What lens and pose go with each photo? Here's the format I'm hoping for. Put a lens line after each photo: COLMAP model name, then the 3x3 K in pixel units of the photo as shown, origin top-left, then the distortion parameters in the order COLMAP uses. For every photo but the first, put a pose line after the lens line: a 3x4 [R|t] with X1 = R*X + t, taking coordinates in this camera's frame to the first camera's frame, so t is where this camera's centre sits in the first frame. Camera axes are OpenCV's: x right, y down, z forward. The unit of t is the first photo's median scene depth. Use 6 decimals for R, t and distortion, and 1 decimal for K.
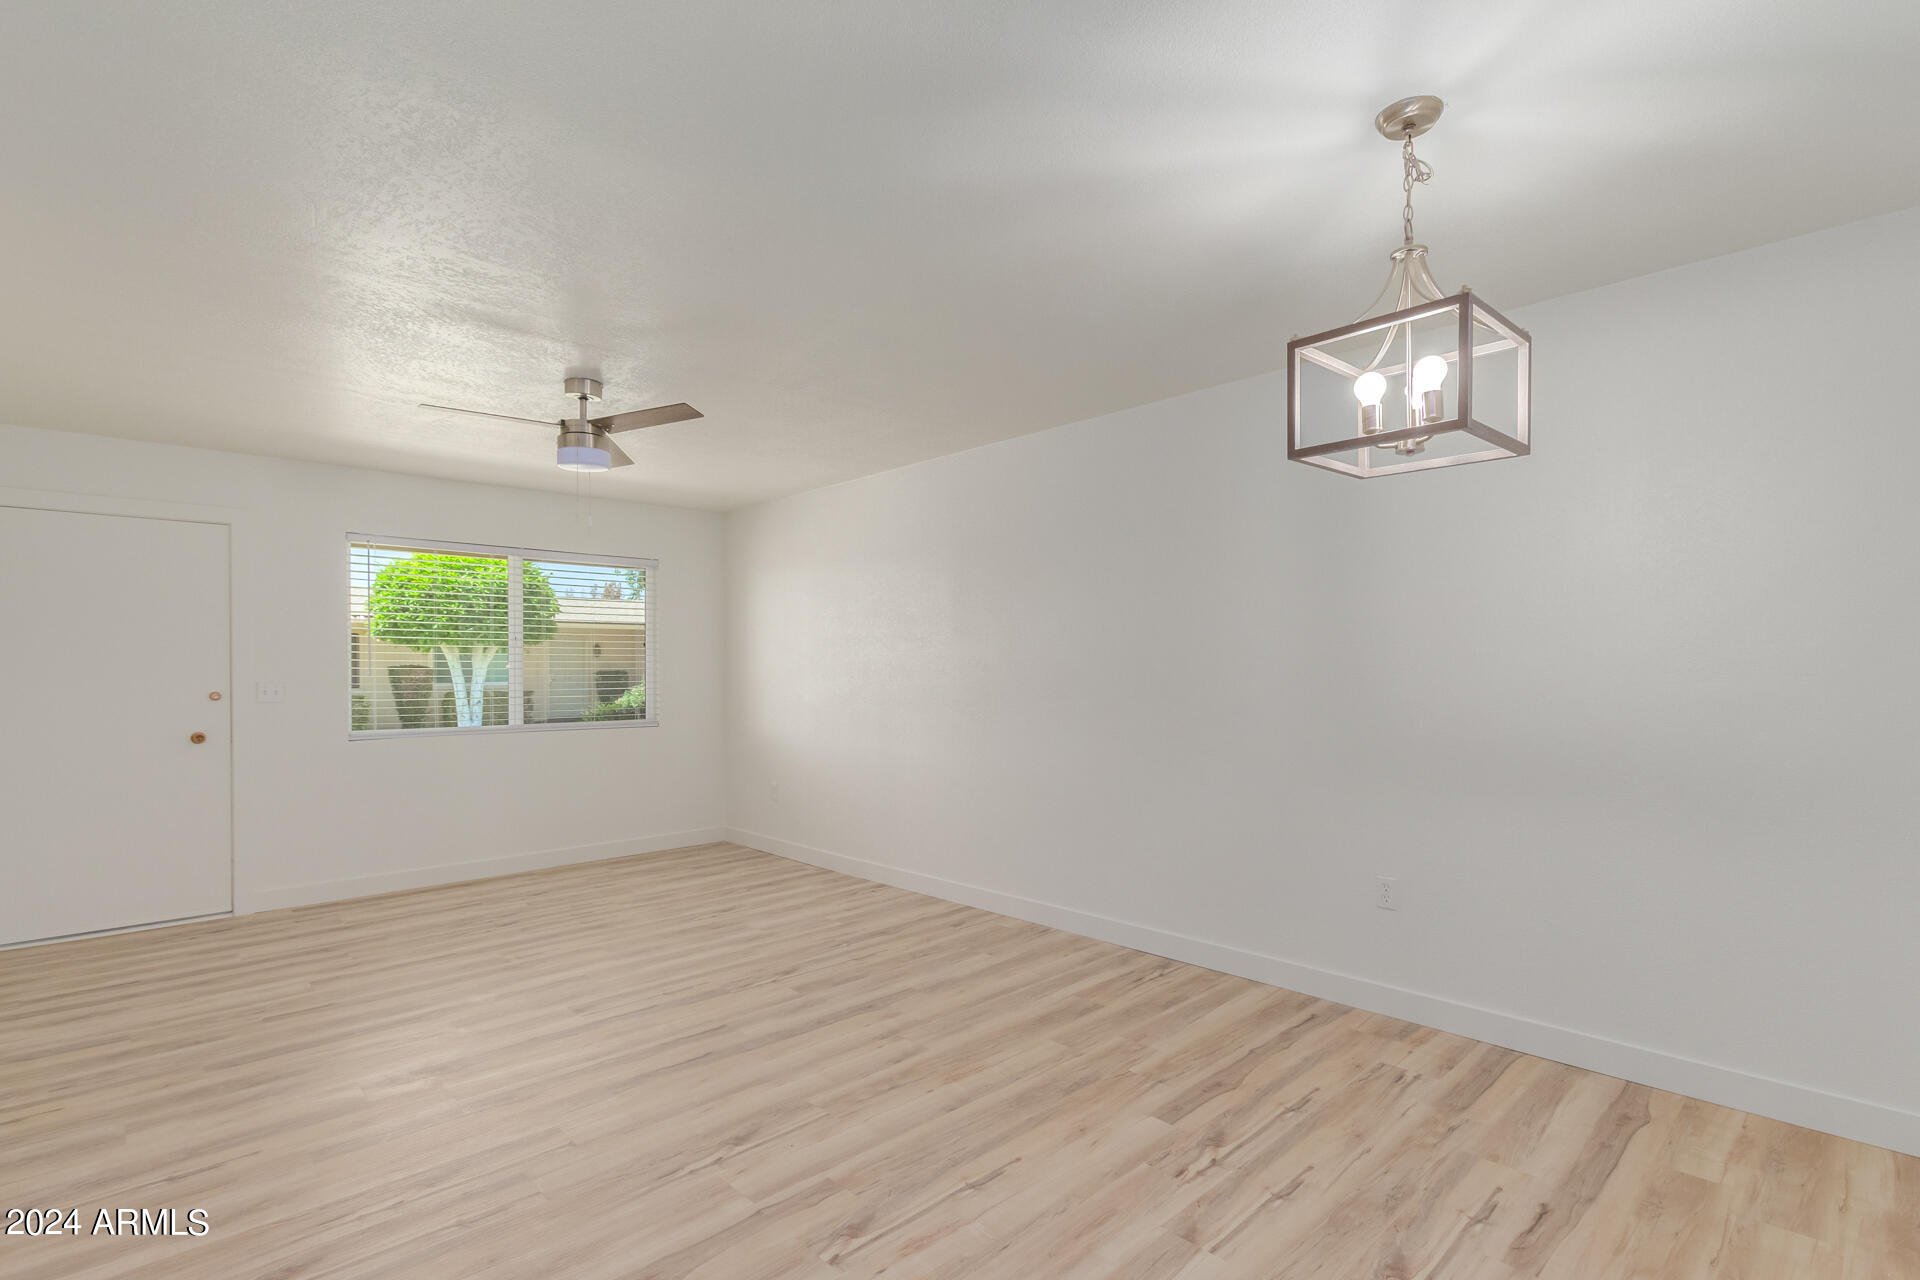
lens RADIAL K [[908.3, 0, 974.2], [0, 908.3, 651.5], [0, 0, 1]] dist [0.011772, -0.002460]
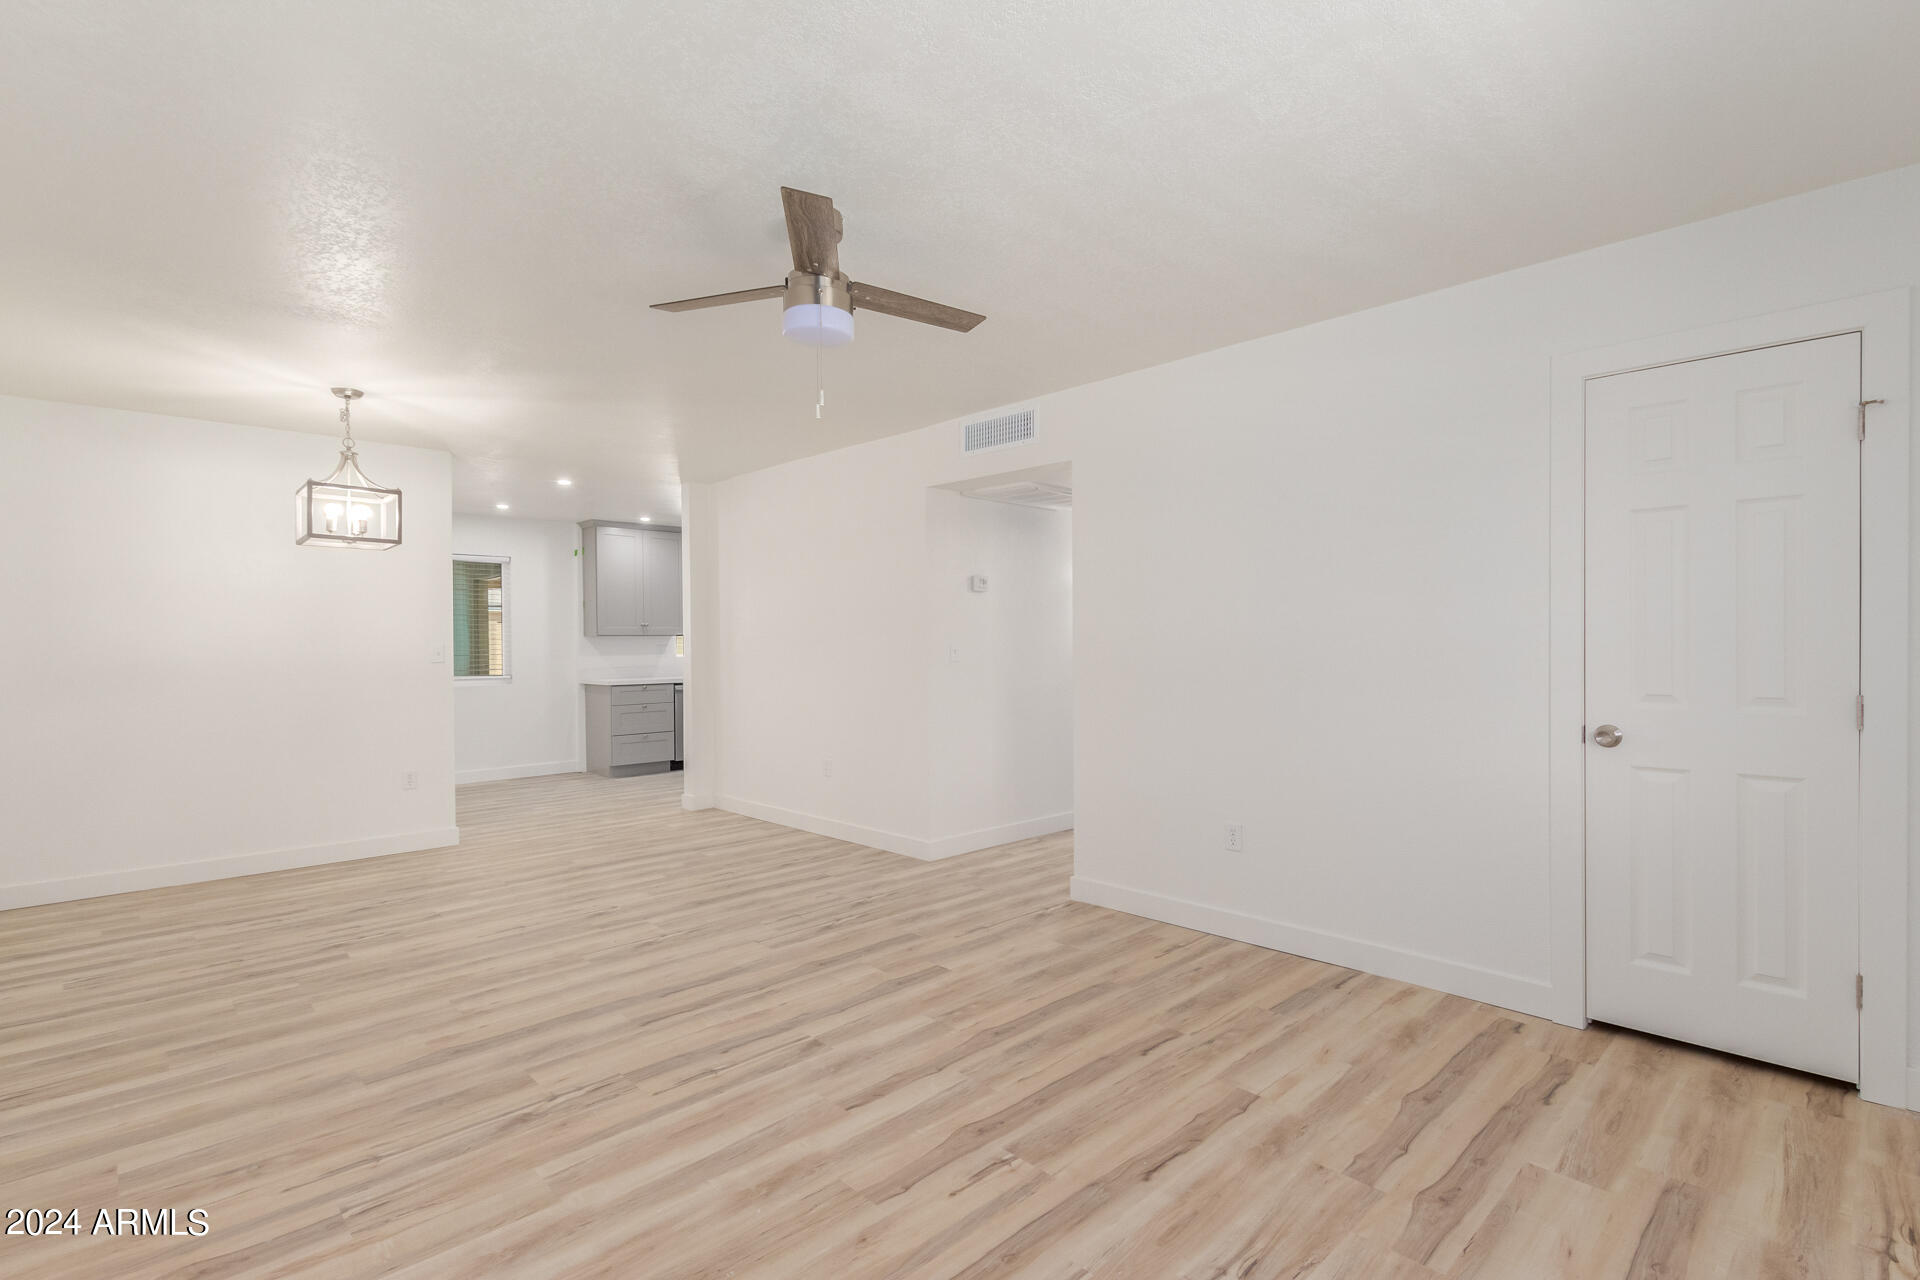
lens RADIAL K [[908.3, 0, 967.3], [0, 908.3, 637.8], [0, 0, 1]] dist [0.011772, -0.002460]
pose [[-0.999887, 0.015029, -0.000249, -0.549310], [0.015030, 0.999583, -0.024671, 0.049510], [-0.000122, -0.024672, -0.999696, 1.745395]]
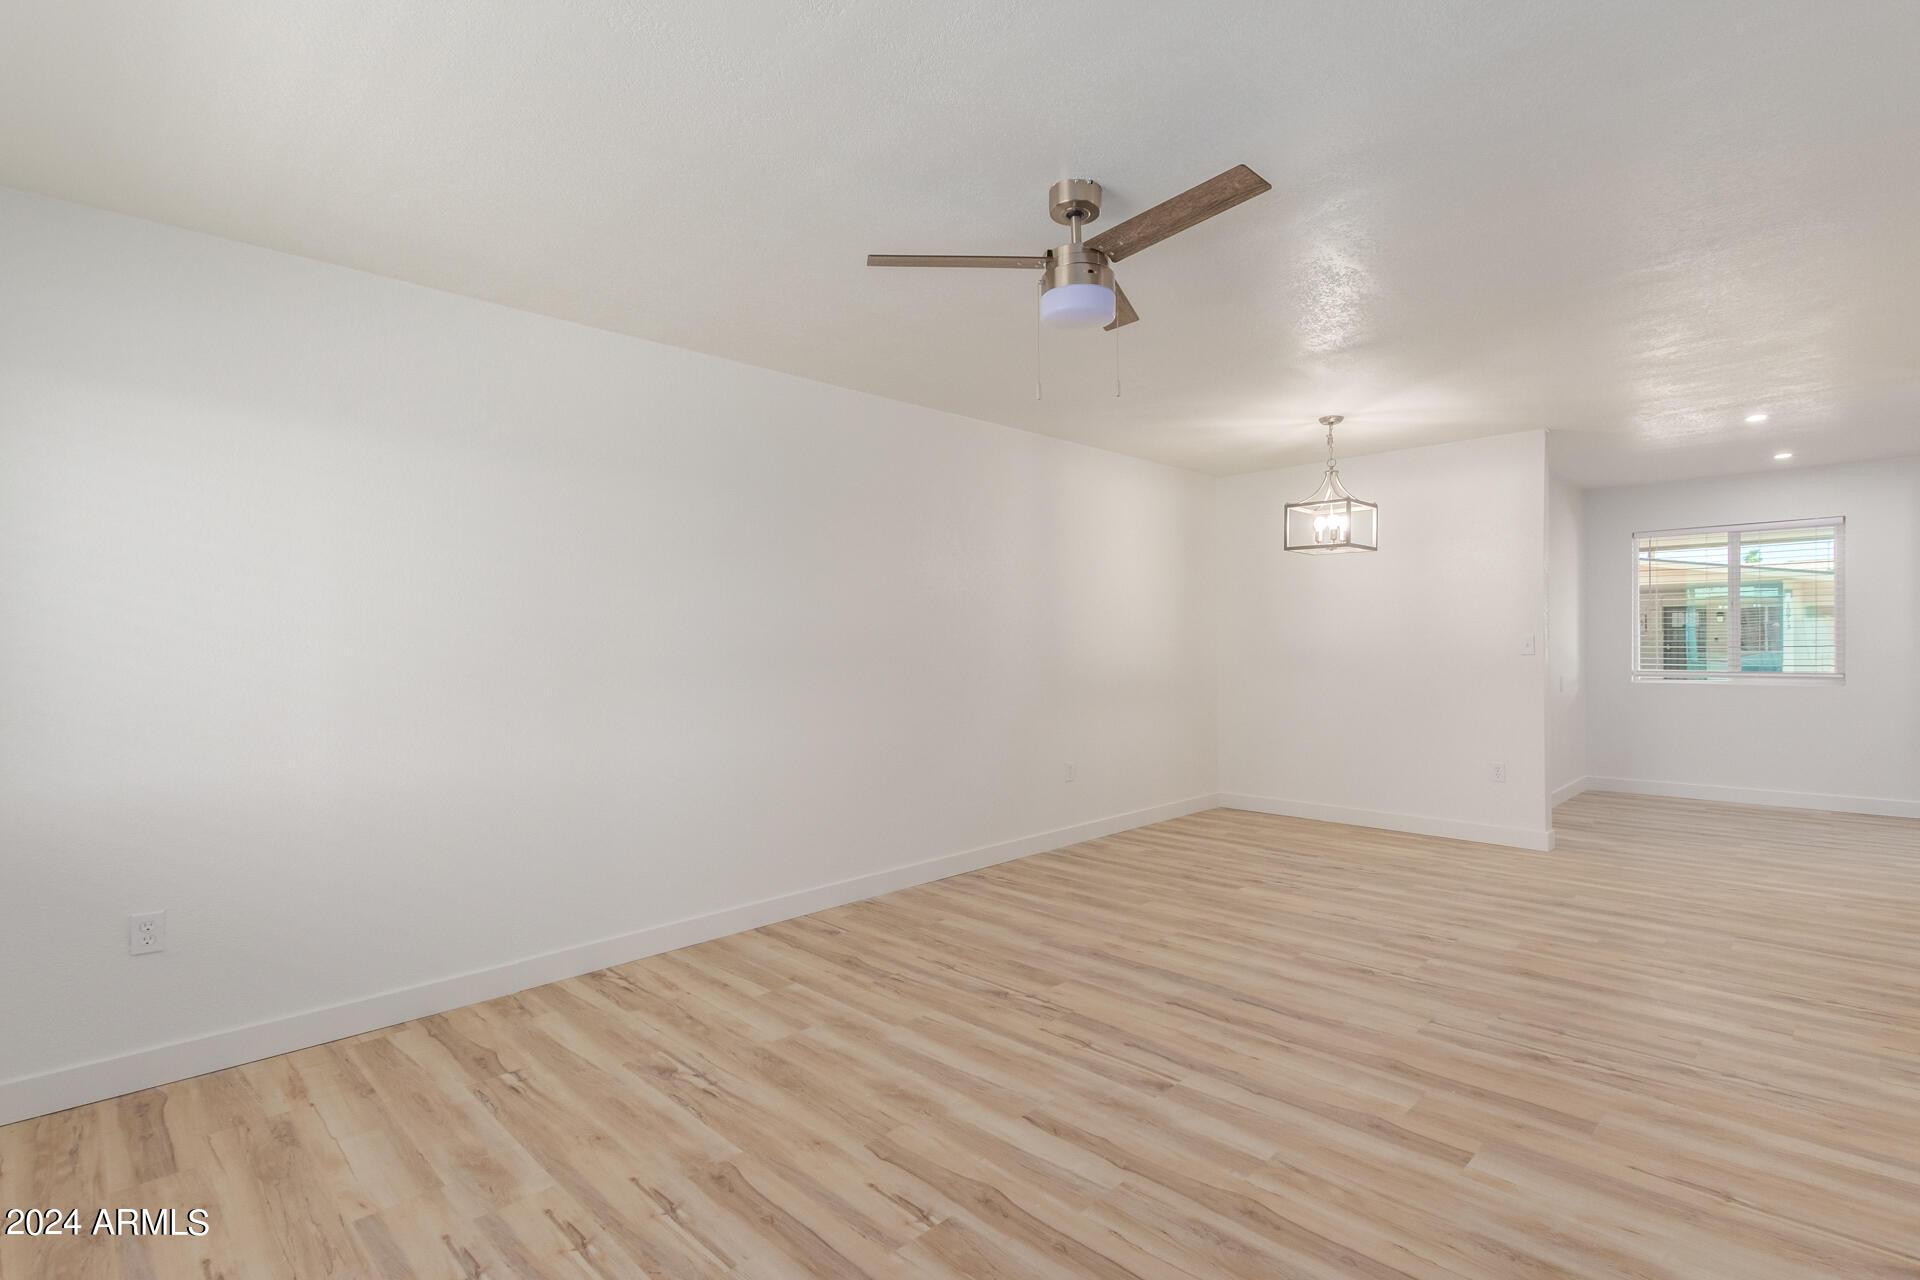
lens RADIAL K [[908.3, 0, 969.3], [0, 908.3, 655.5], [0, 0, 1]] dist [0.011772, -0.002460]
pose [[-0.017060, -0.005194, 0.999841, -1.114608], [-0.009068, 0.999946, 0.005039, 0.040894], [-0.999813, -0.008981, -0.017106, 1.120352]]
